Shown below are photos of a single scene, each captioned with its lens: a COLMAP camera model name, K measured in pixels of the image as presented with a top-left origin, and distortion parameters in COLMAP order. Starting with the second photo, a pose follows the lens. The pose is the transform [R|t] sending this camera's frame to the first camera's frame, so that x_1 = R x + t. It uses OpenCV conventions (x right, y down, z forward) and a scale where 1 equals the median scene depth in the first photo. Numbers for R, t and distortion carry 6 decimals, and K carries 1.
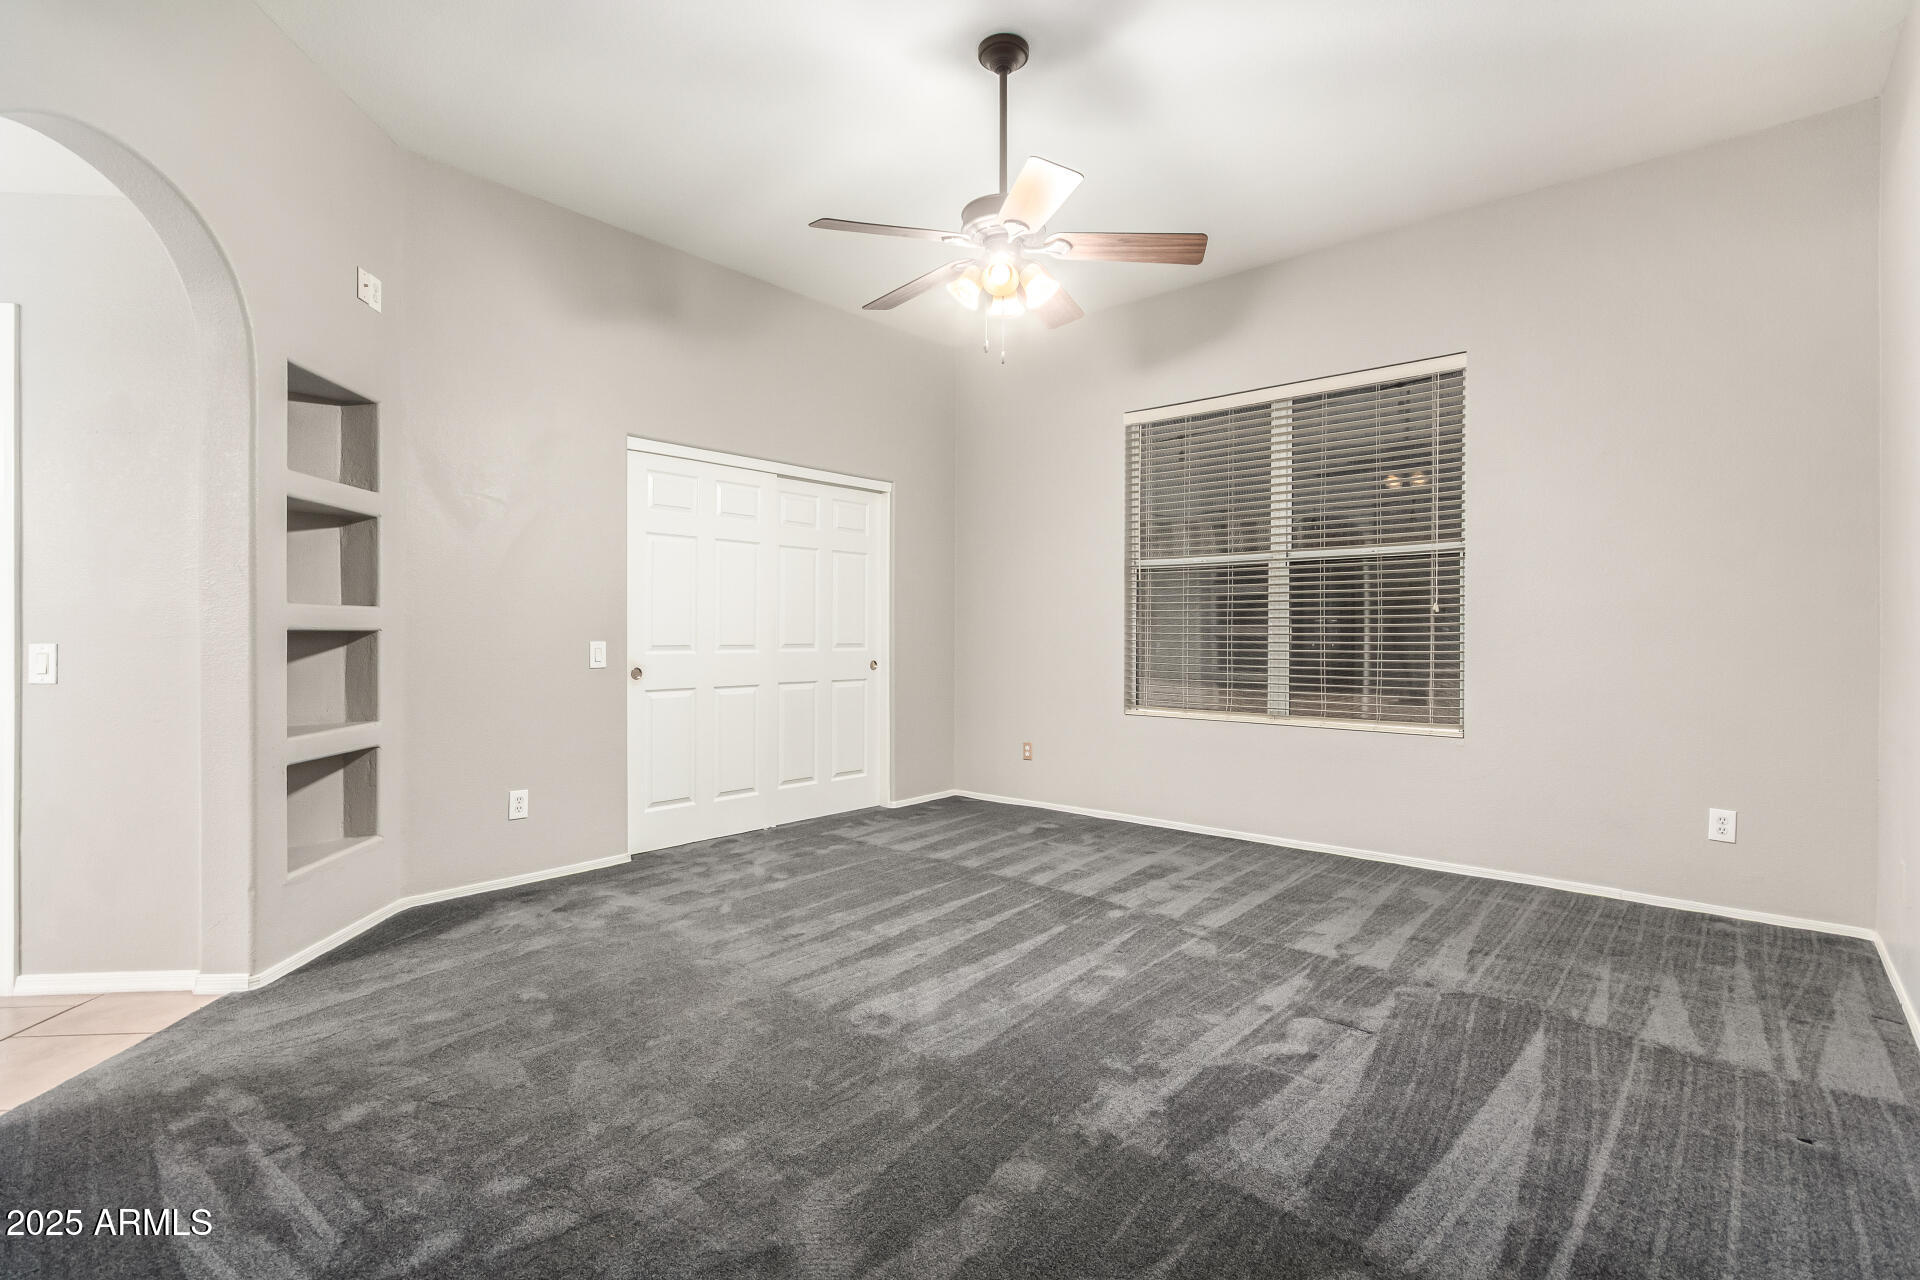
lens RADIAL K [[904.1, 0, 960.0], [0, 904.1, 640.0], [0, 0, 1]] dist [0.003024, 0.000635]
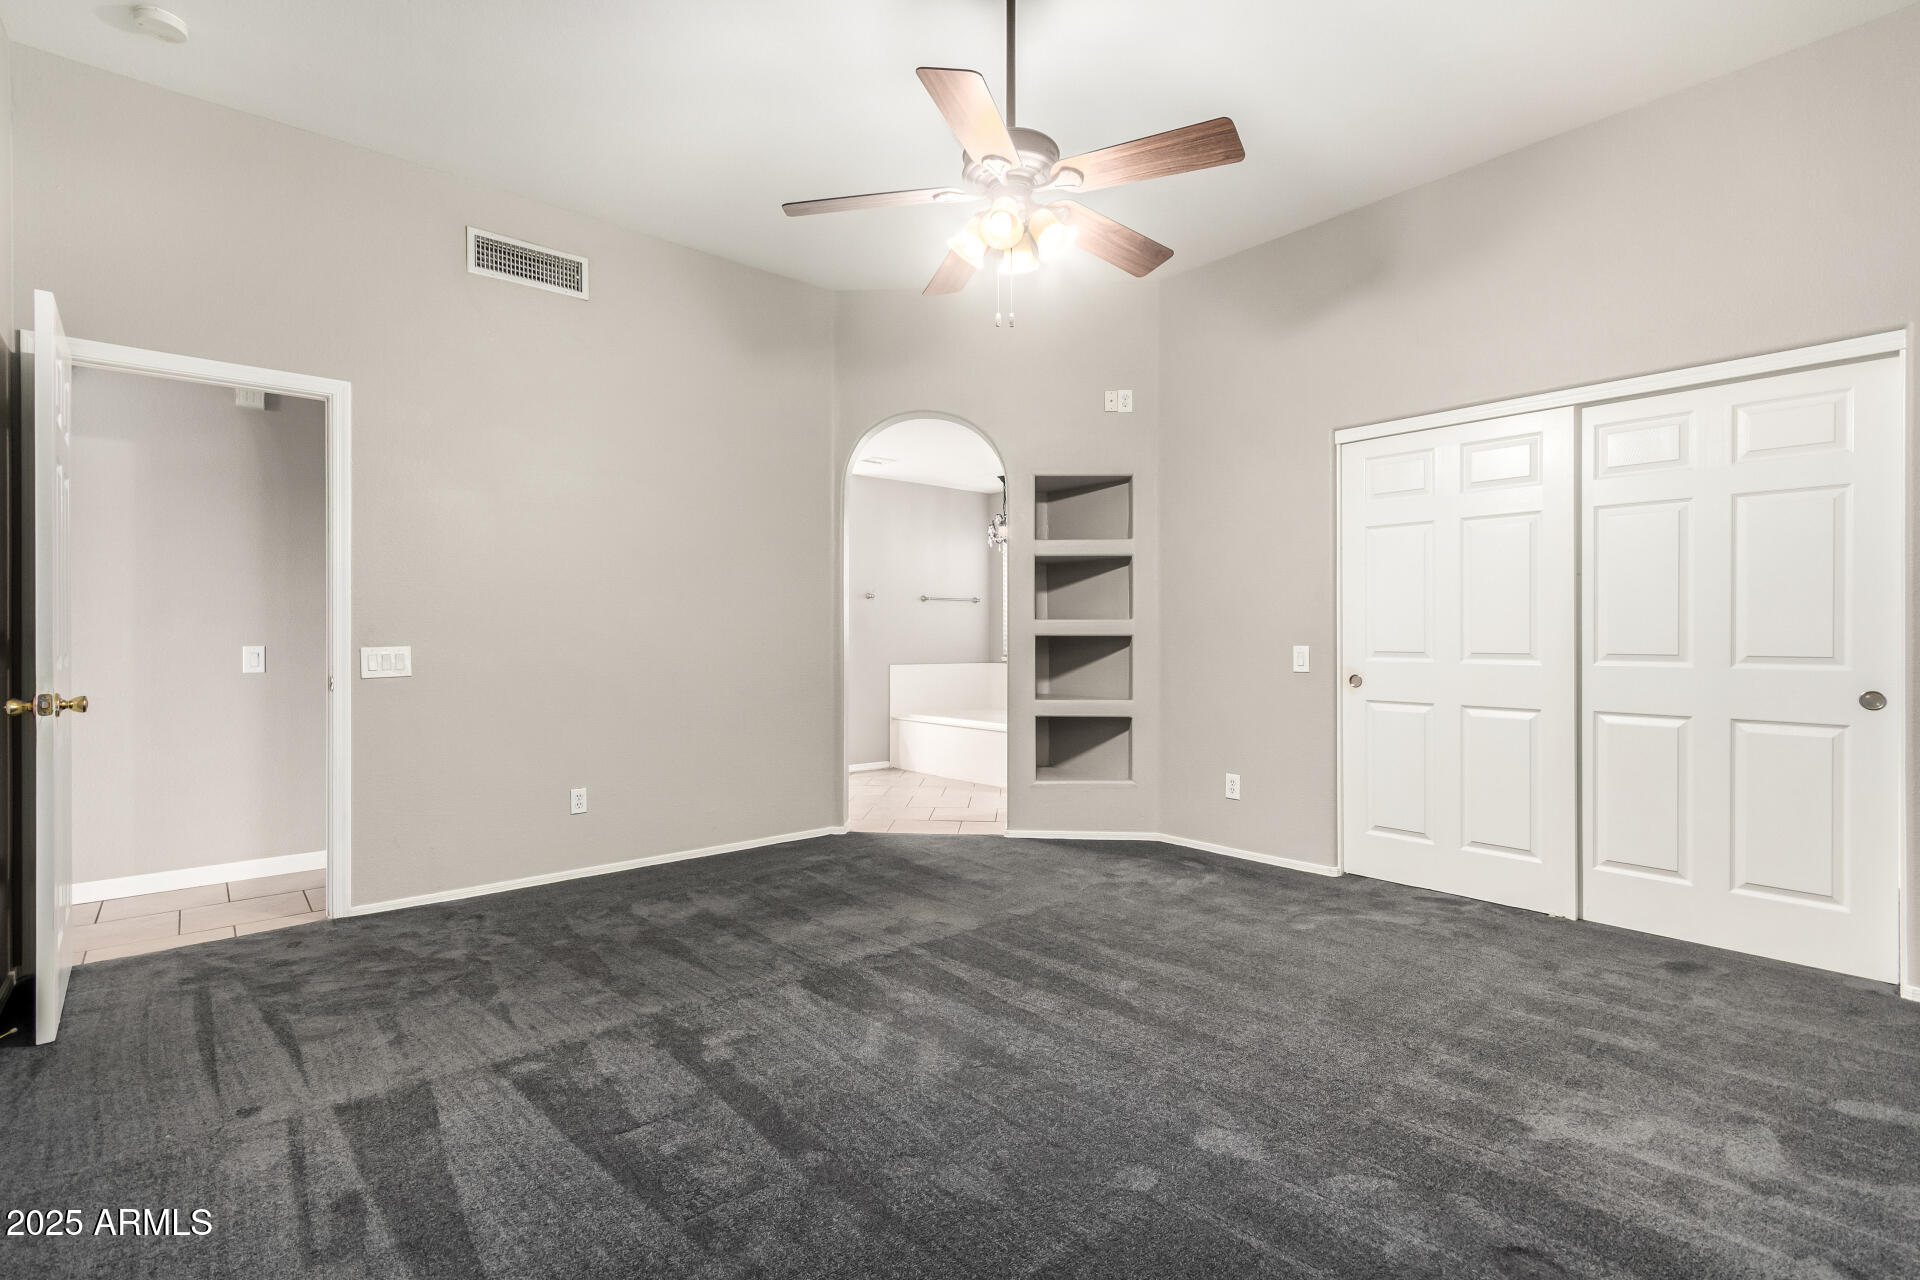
lens RADIAL K [[904.1, 0, 960.0], [0, 904.1, 640.0], [0, 0, 1]] dist [0.003024, 0.000635]
pose [[-0.138497, 0.007186, -0.990337, 0.633457], [-0.002417, 0.999968, 0.007594, -0.011308], [0.990360, 0.003445, -0.138476, 0.740765]]
